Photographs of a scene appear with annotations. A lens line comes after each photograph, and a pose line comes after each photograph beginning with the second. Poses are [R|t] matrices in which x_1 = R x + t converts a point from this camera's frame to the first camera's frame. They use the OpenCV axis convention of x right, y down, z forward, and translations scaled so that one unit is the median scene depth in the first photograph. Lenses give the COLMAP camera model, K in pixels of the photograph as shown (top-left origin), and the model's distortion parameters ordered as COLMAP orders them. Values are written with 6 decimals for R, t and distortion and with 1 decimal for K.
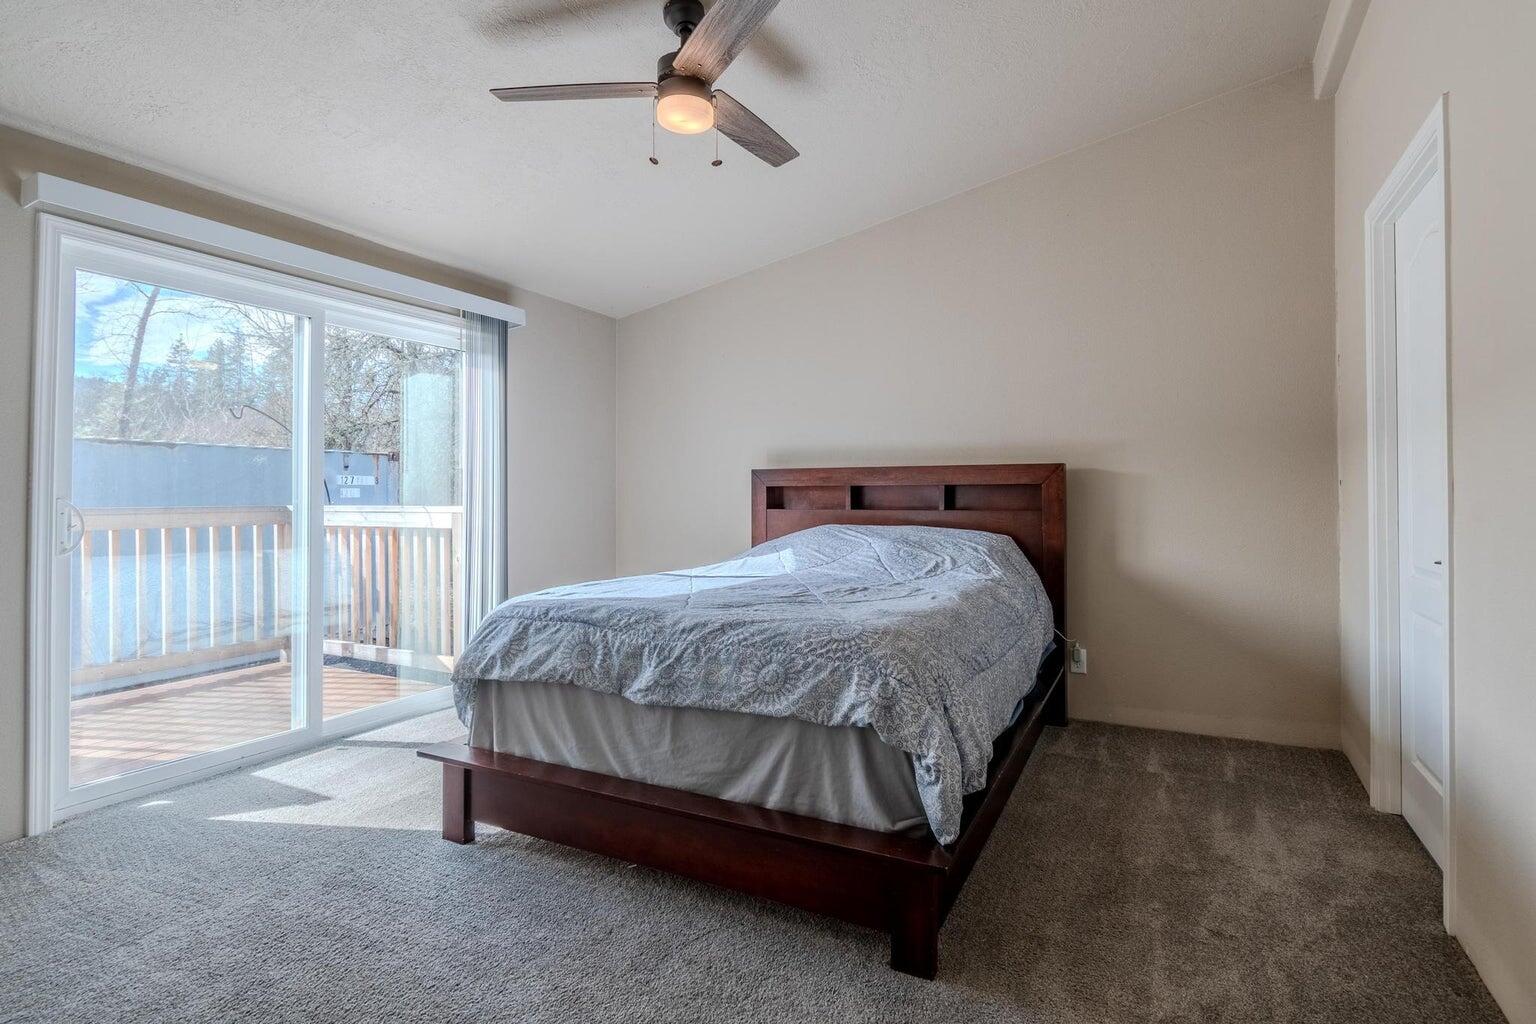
lens RADIAL K [[750.9, 0, 772.6], [0, 750.9, 495.3], [0, 0, 1]] dist [0.021880, 0.000026]
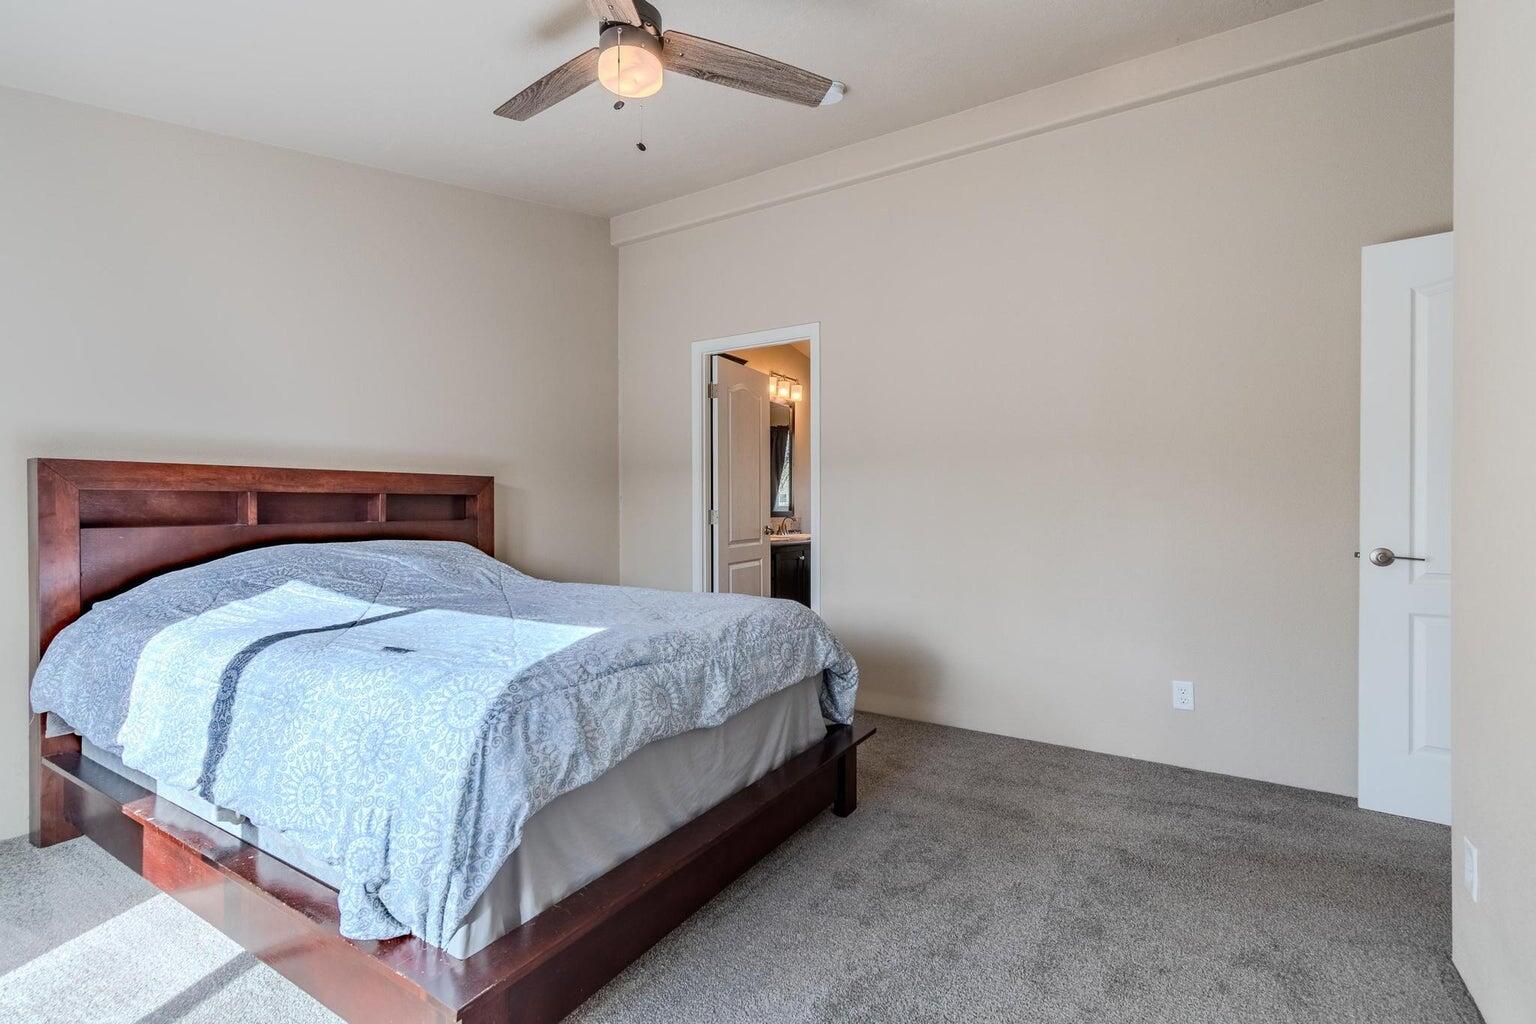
lens RADIAL K [[721.7, 0, 768.0], [0, 721.7, 512.0], [0, 0, 1]] dist [0.000068, -0.000003]
pose [[0.072432, -0.006793, 0.997350, -1.005415], [0.000031, 0.999977, 0.006808, 0.003460], [-0.997373, -0.000462, 0.072431, 0.817131]]
